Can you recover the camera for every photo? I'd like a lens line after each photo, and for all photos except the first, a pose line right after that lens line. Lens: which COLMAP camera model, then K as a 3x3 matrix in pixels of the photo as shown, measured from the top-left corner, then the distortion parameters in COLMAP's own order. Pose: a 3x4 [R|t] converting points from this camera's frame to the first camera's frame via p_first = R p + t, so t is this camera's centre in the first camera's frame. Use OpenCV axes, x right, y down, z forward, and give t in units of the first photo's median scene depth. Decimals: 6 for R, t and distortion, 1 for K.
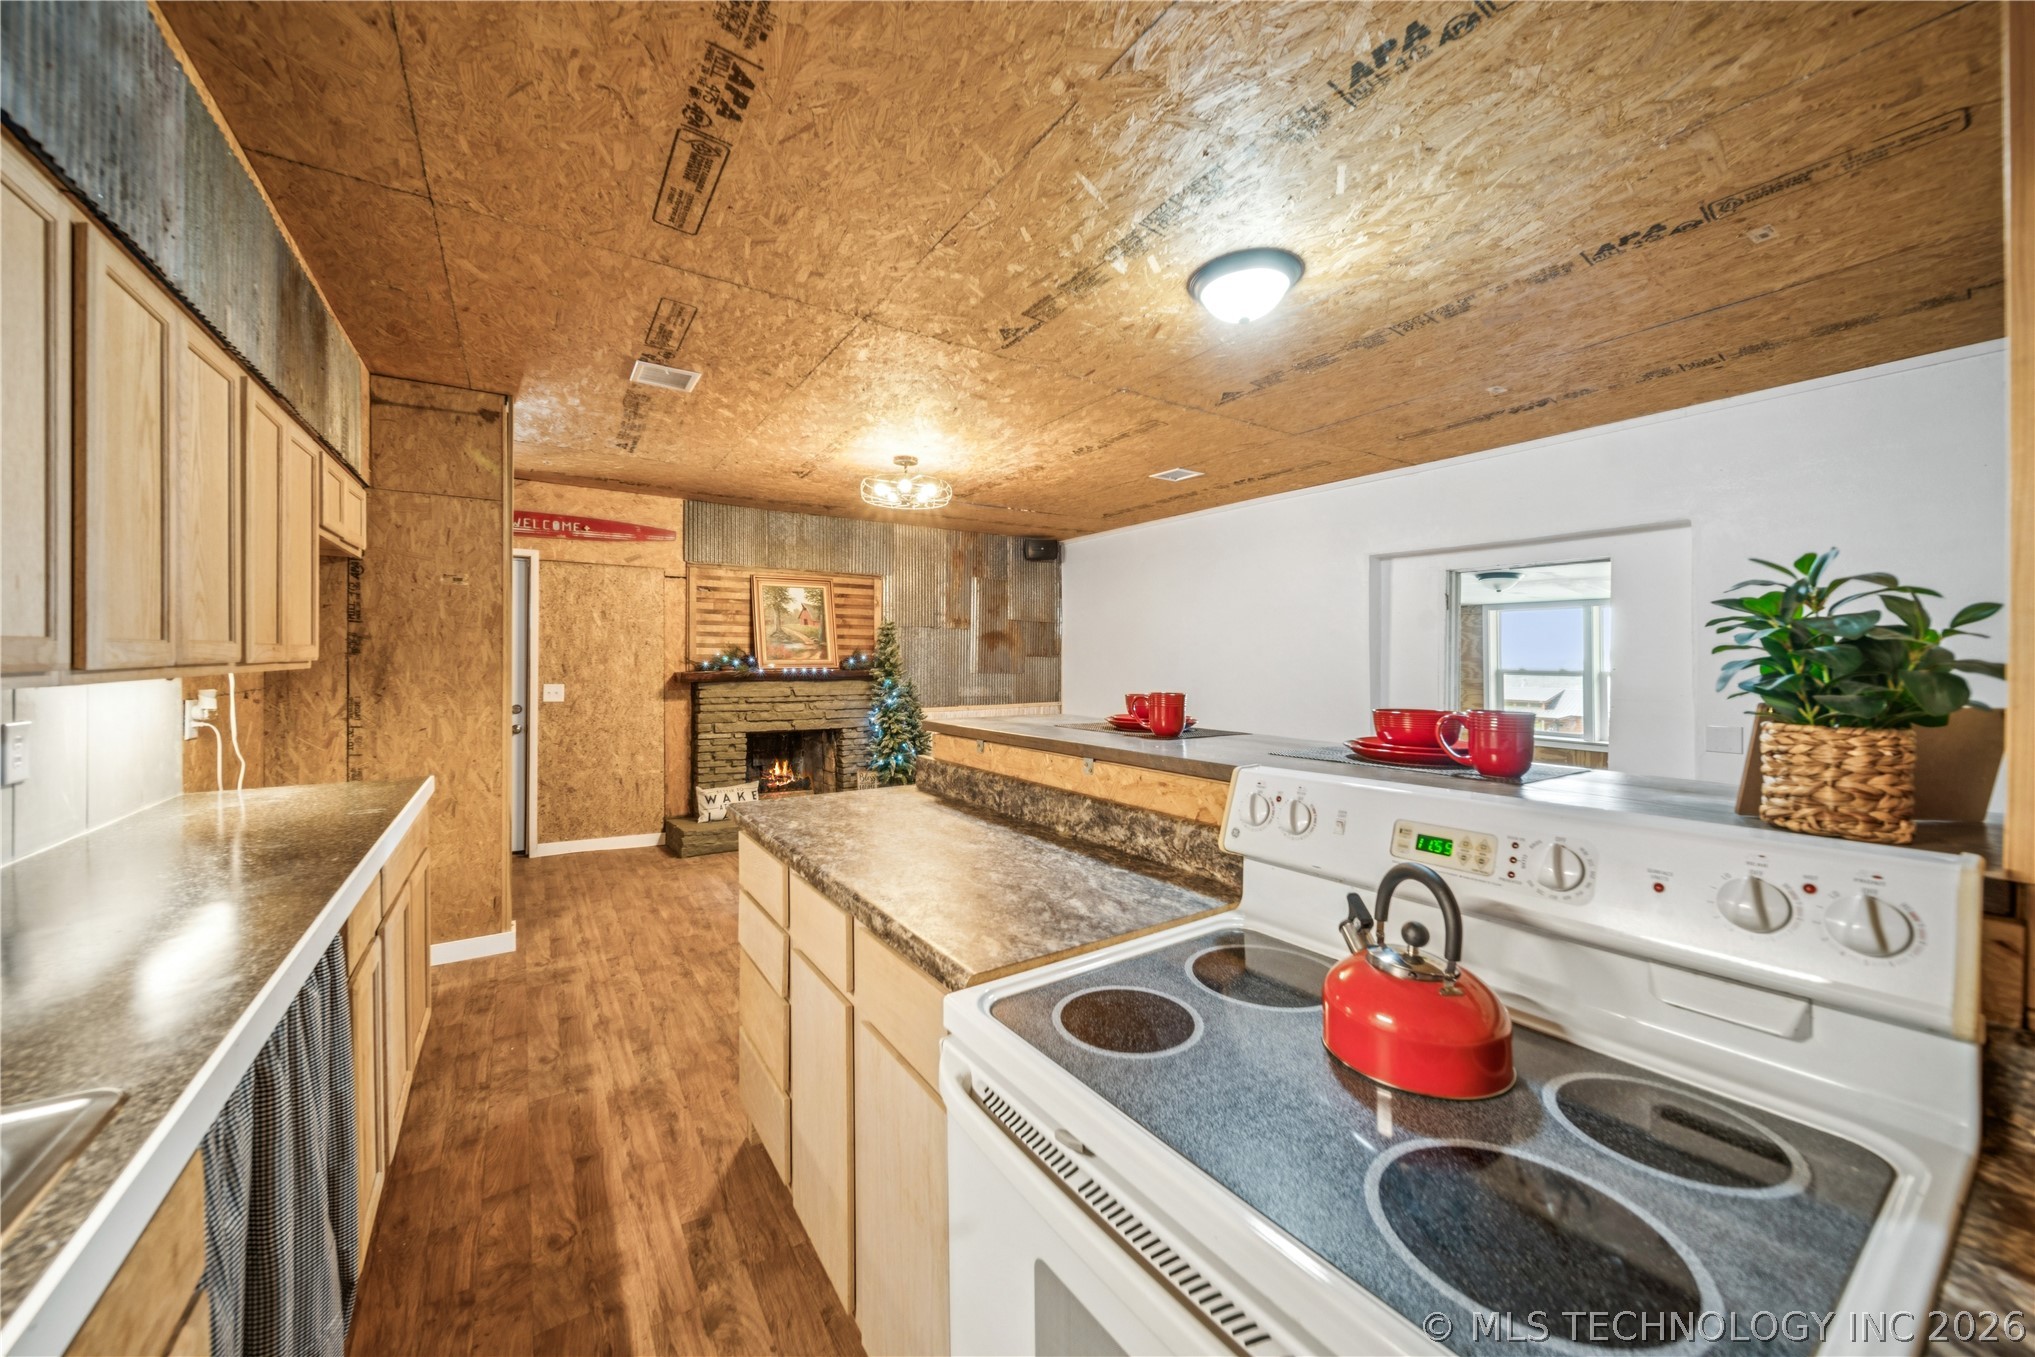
lens RADIAL K [[725.0, 0, 985.1], [0, 725.0, 659.7], [0, 0, 1]] dist [0.001587, -0.002551]
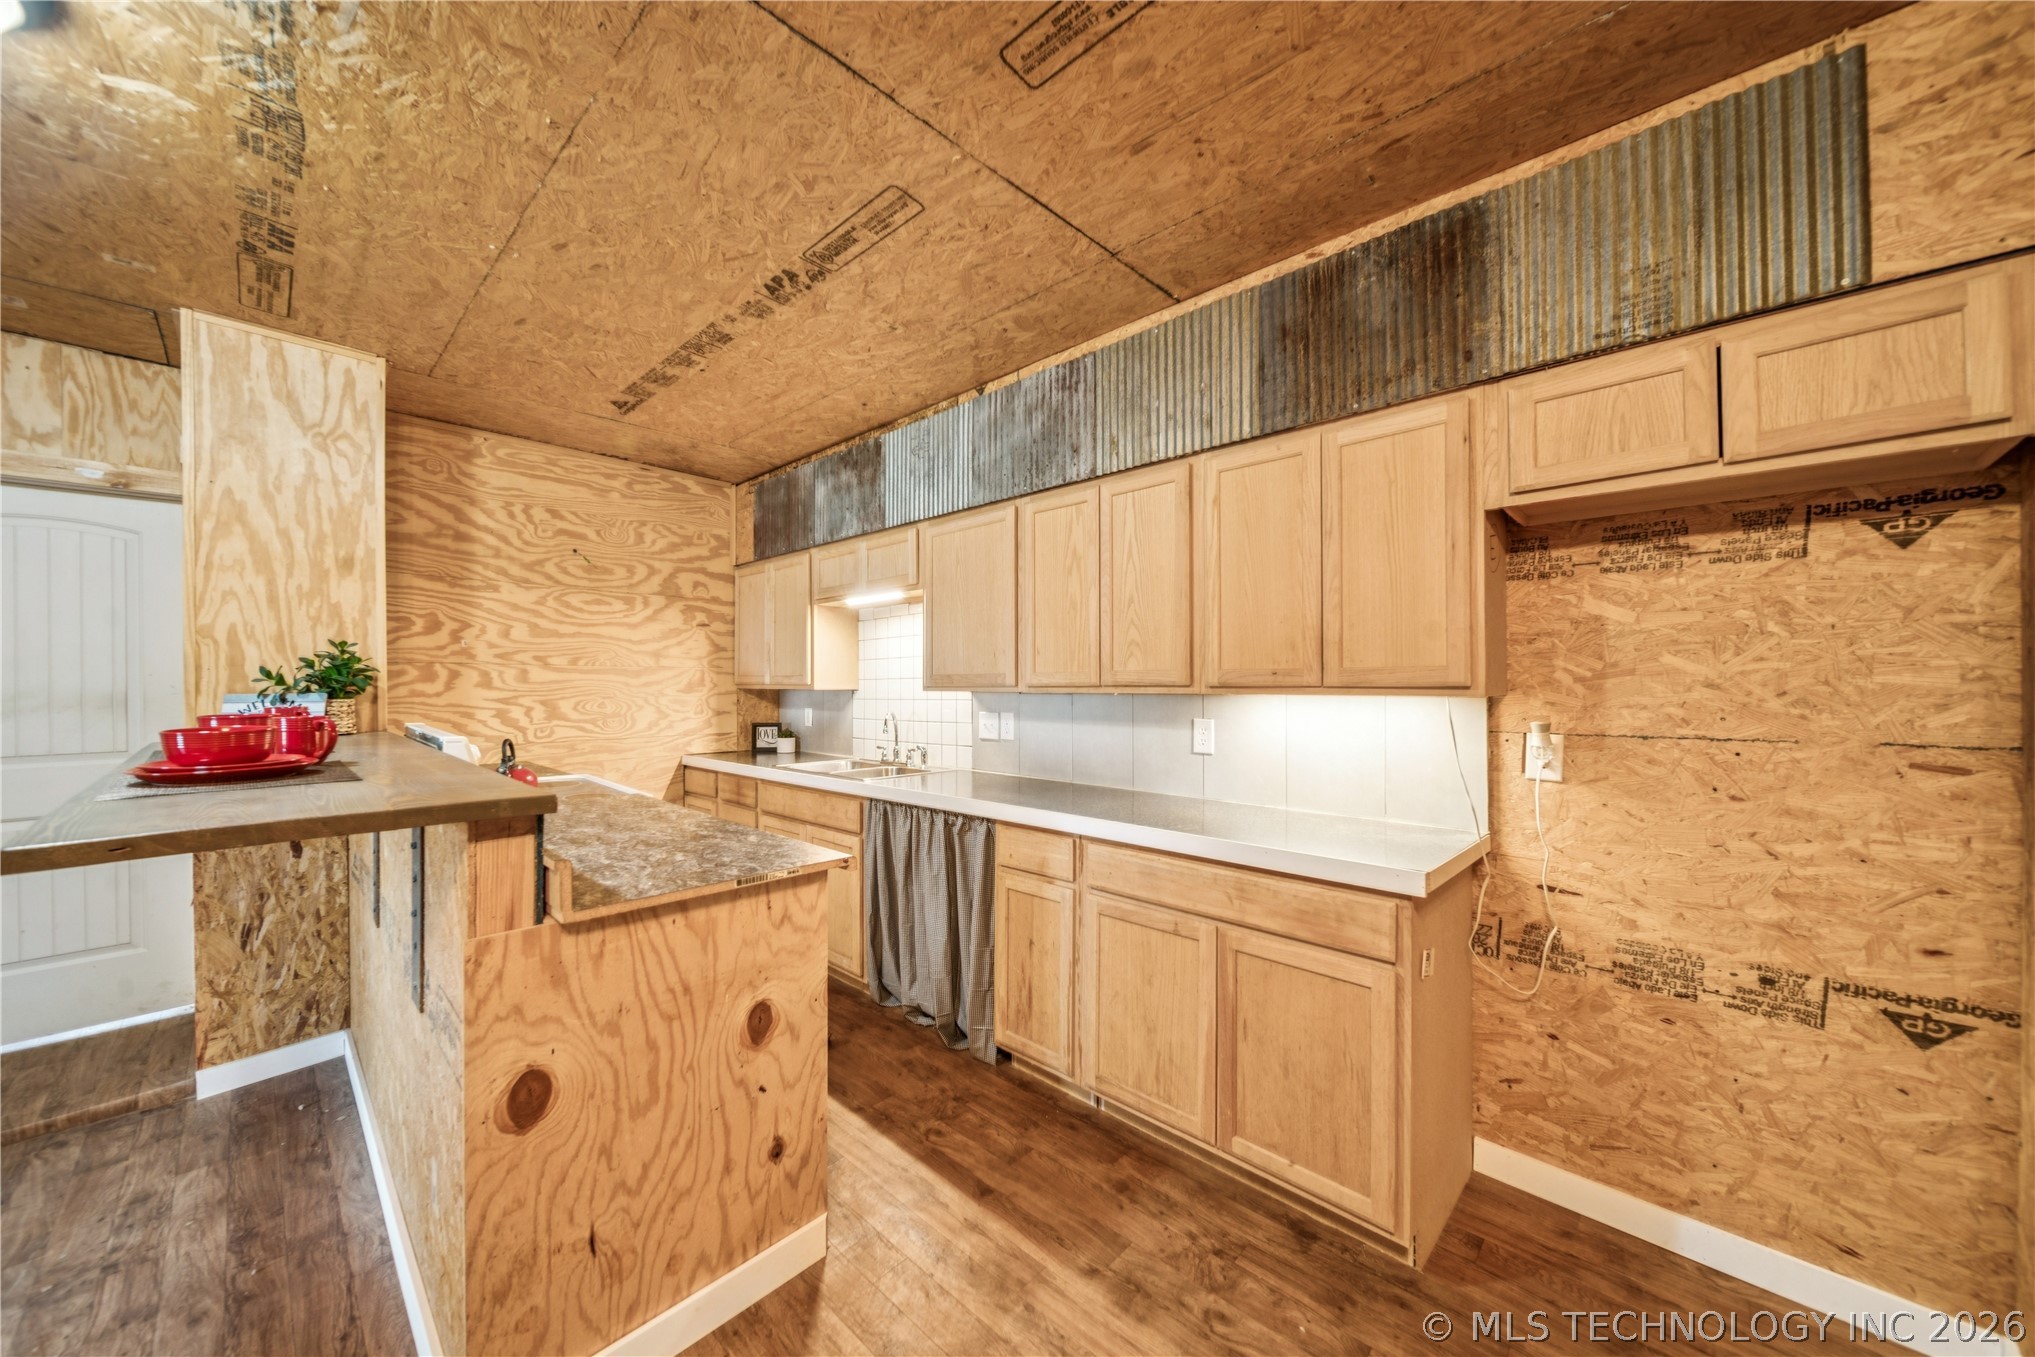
lens RADIAL K [[725.0, 0, 1004.0], [0, 725.0, 685.7], [0, 0, 1]] dist [0.001587, -0.002551]
pose [[-0.969856, -0.005324, -0.243620, -0.128812], [-0.007480, 0.999941, 0.007924, -0.000977], [0.243563, 0.009508, -0.969838, 0.748988]]
